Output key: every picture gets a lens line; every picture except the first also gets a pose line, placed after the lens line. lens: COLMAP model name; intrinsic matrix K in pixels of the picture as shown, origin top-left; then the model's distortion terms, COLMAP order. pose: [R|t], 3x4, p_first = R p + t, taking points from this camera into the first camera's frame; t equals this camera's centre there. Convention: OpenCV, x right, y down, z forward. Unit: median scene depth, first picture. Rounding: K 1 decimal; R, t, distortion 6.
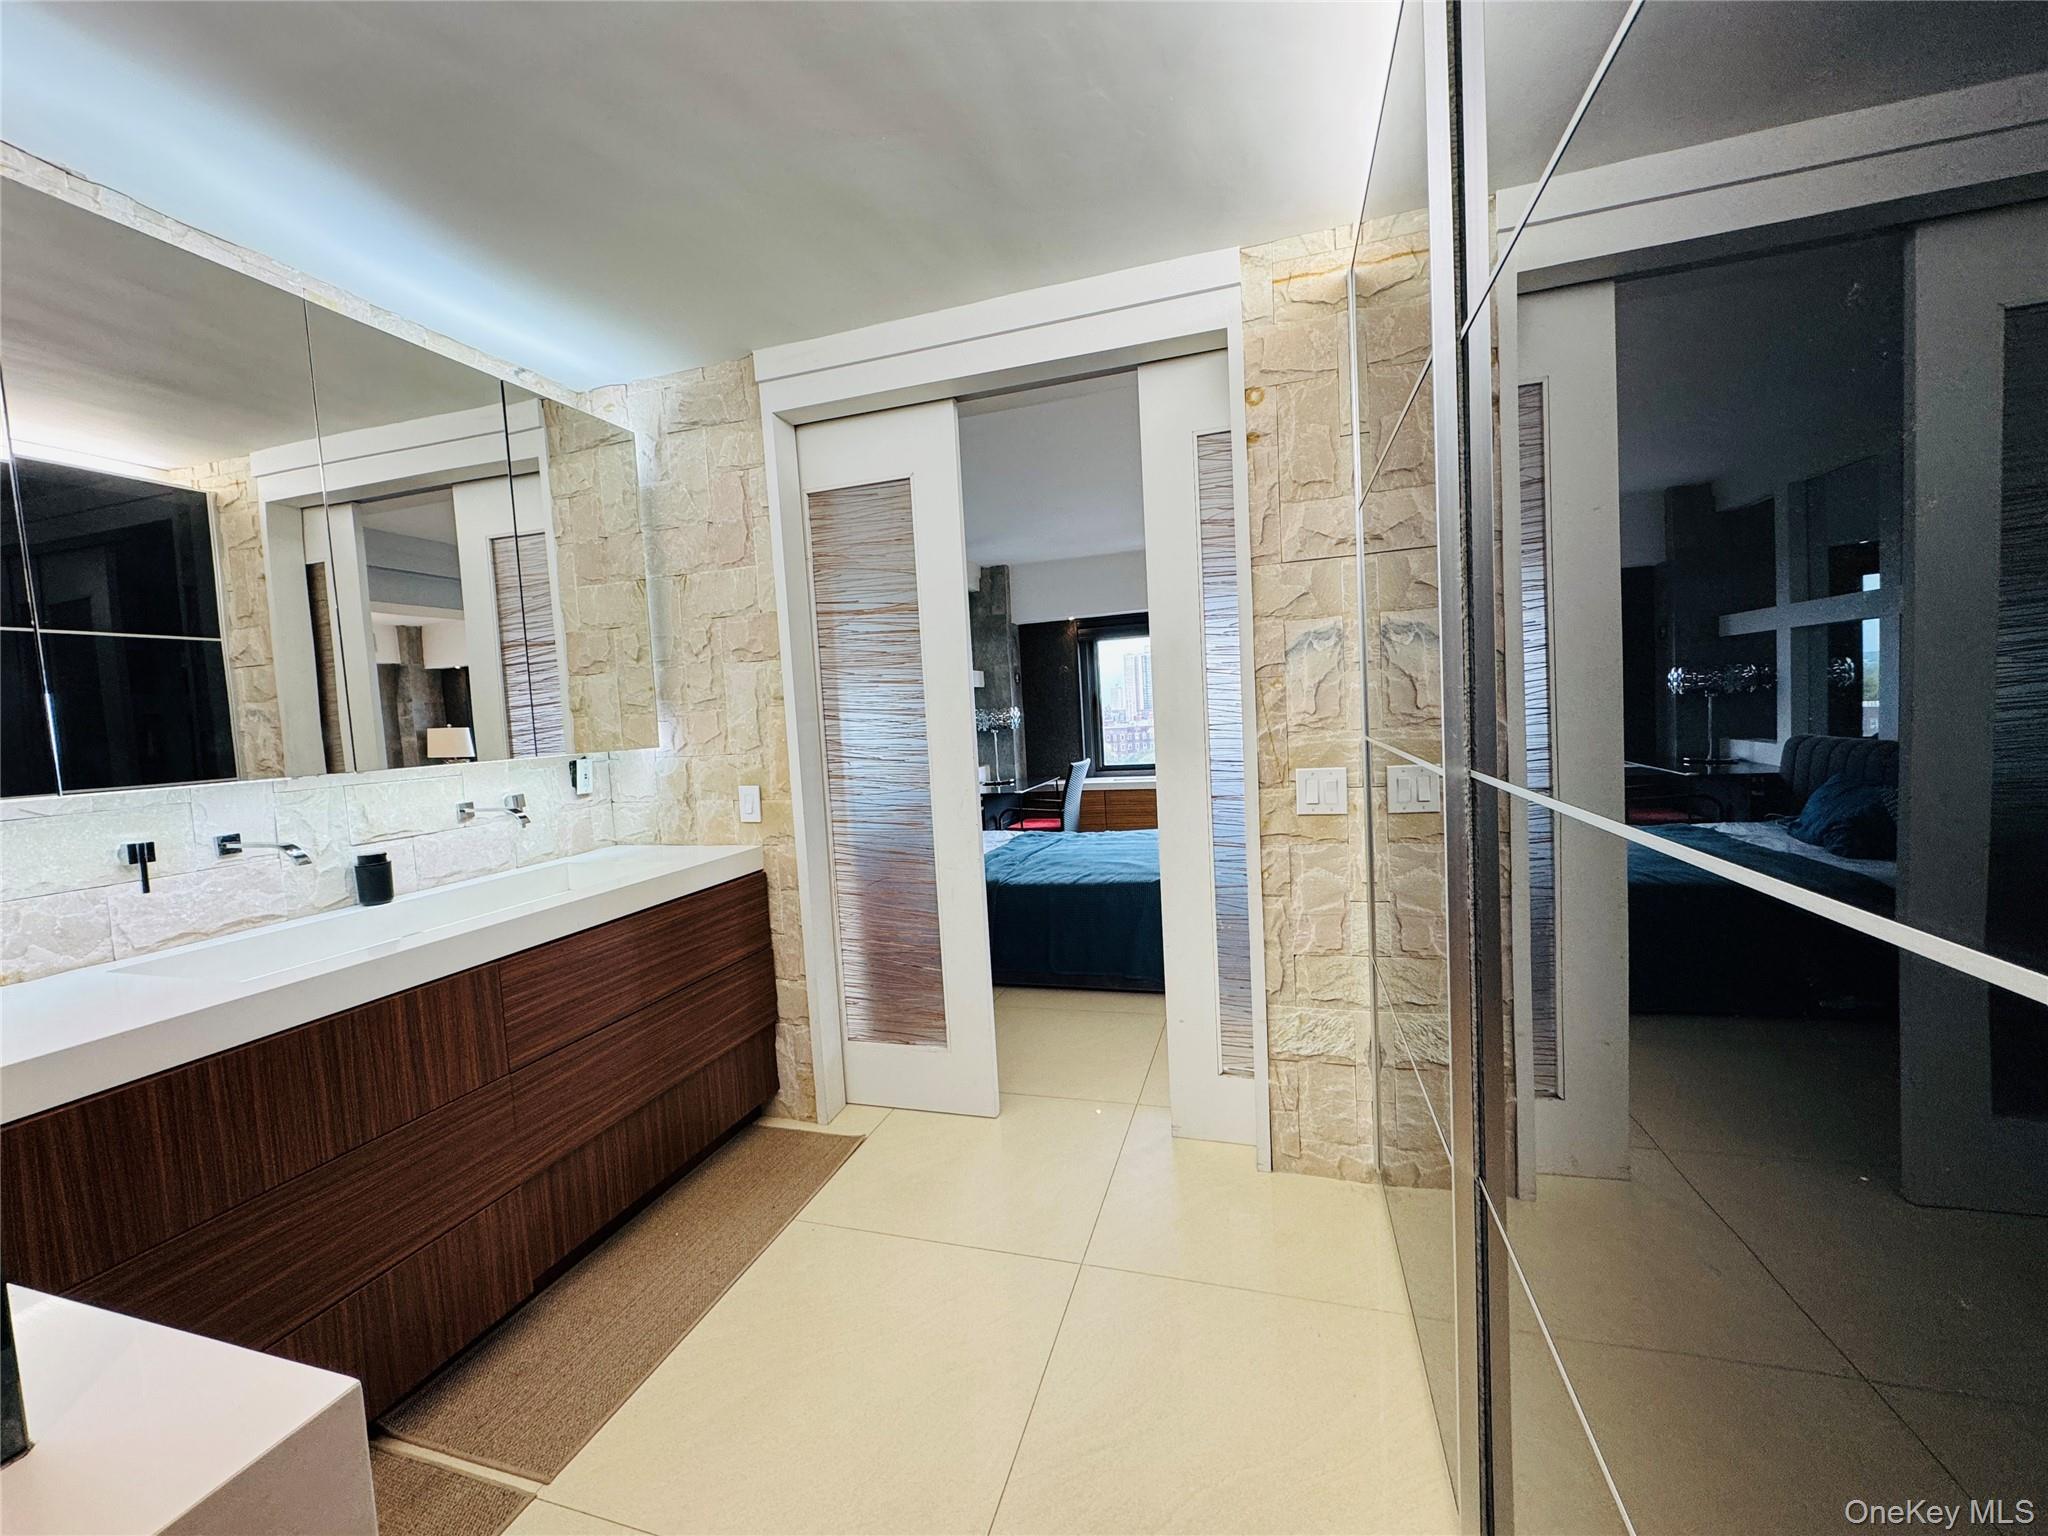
lens RADIAL K [[813.3, 0, 1021.9], [0, 813.3, 773.6], [0, 0, 1]] dist [-0.003542, 0.000737]
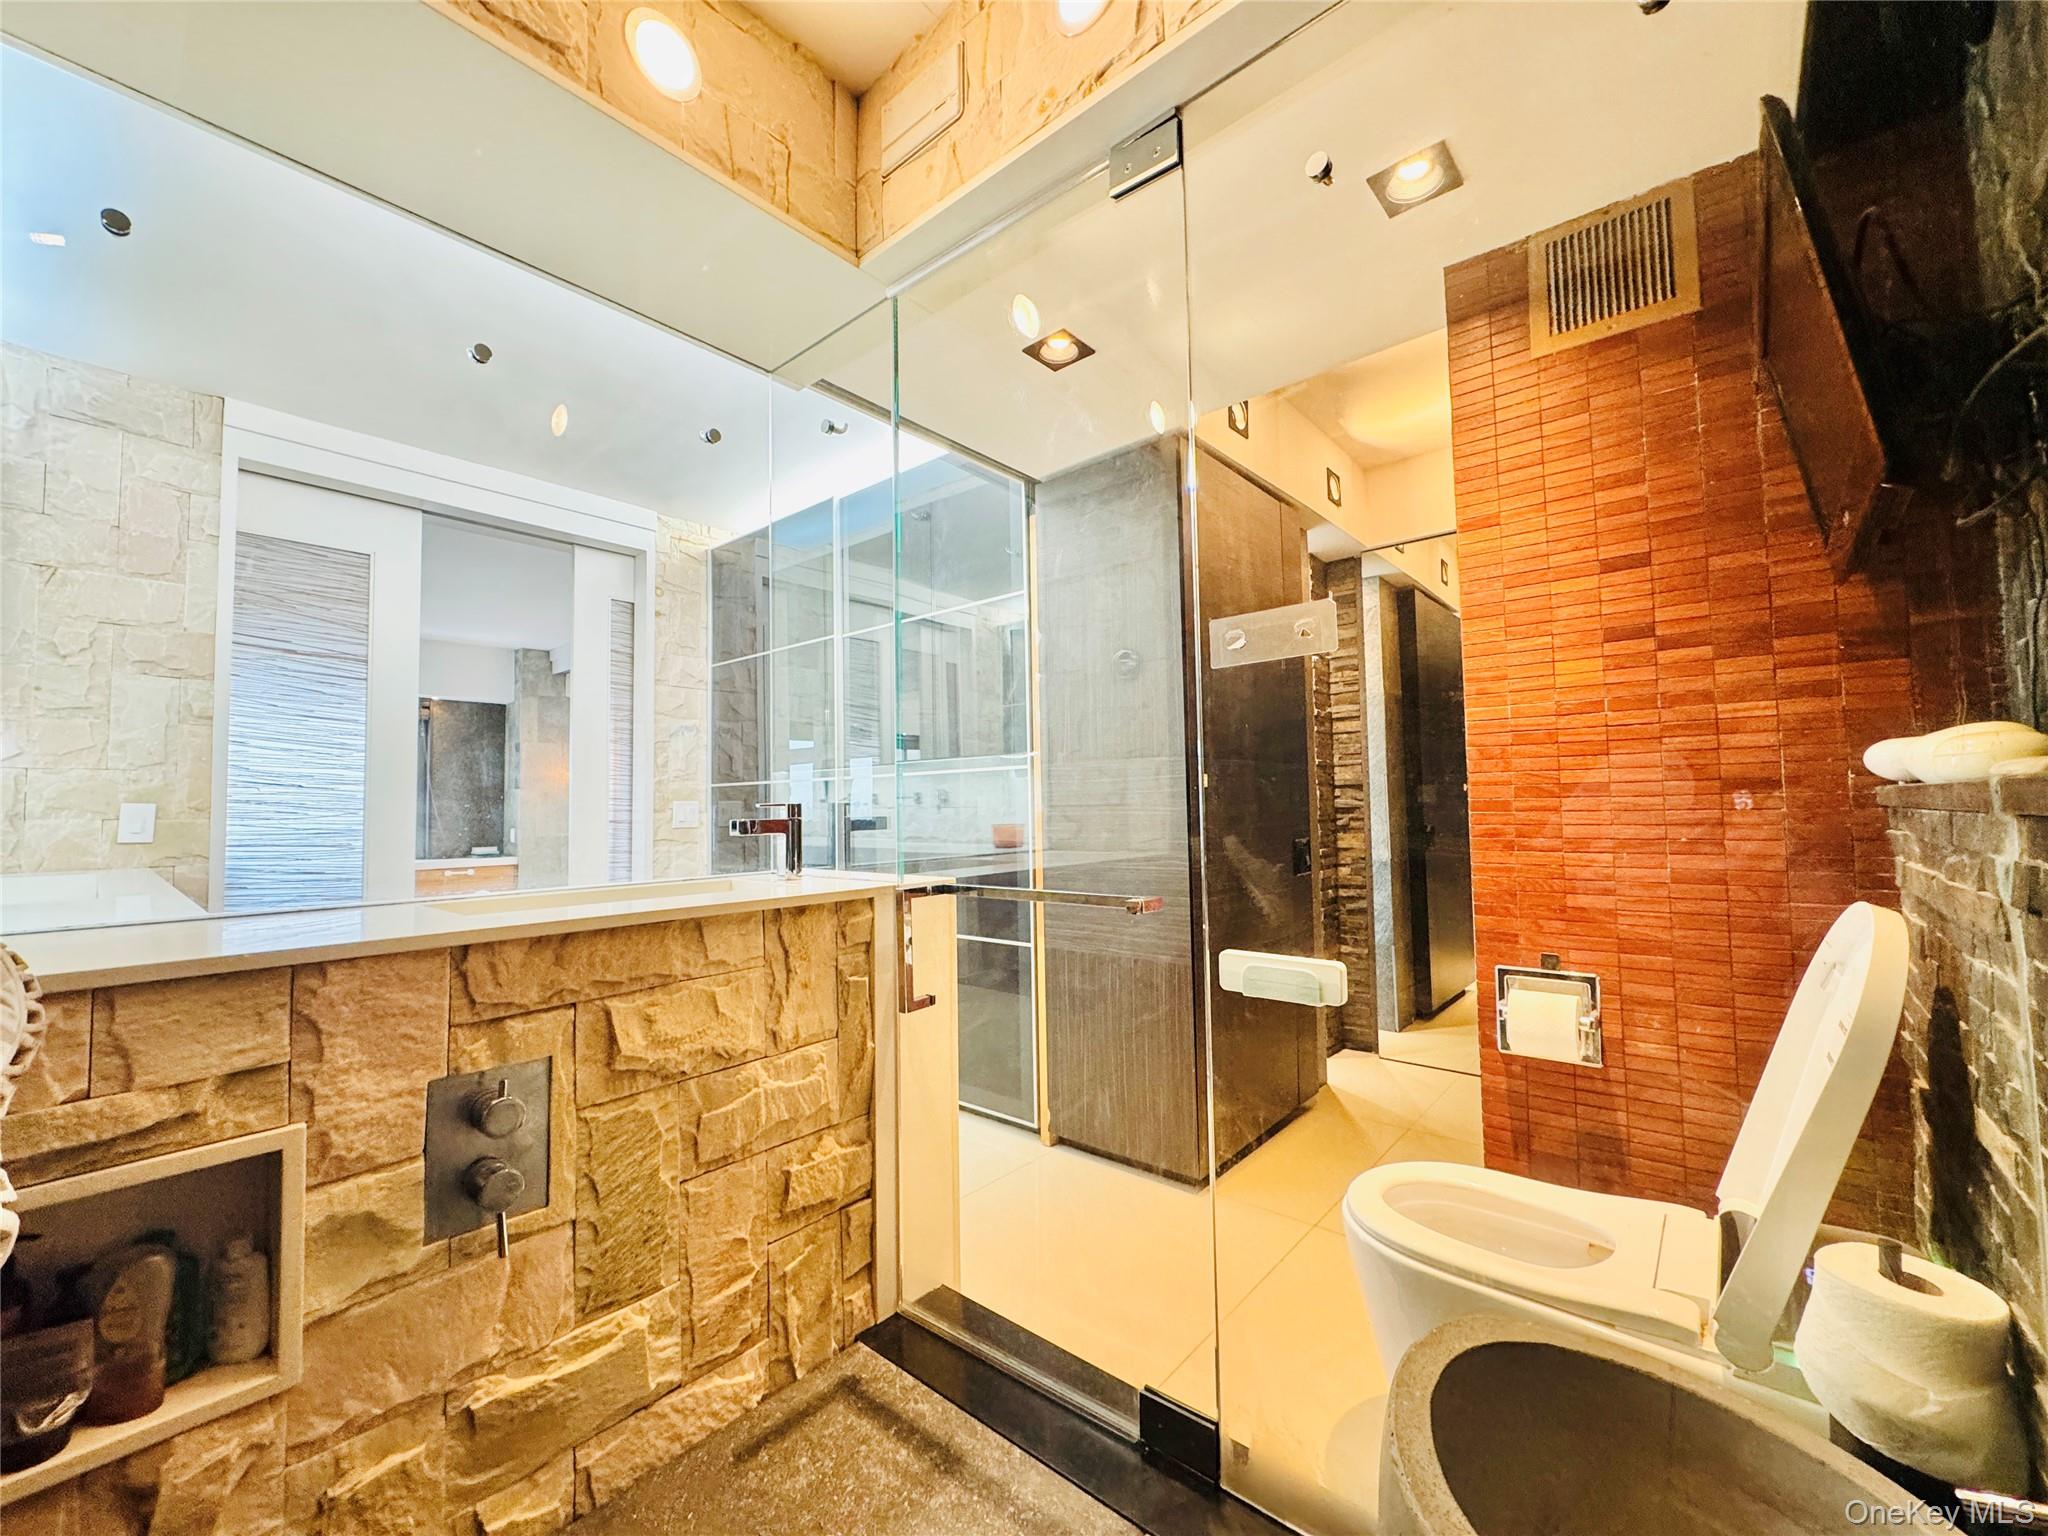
lens RADIAL K [[813.3, 0, 1016.0], [0, 813.3, 770.1], [0, 0, 1]] dist [-0.003542, 0.000737]
pose [[0.405511, 0.091177, 0.909531, -0.899597], [0.060314, 0.990176, -0.126152, 0.179804], [-0.912098, 0.106014, 0.396028, -0.351313]]
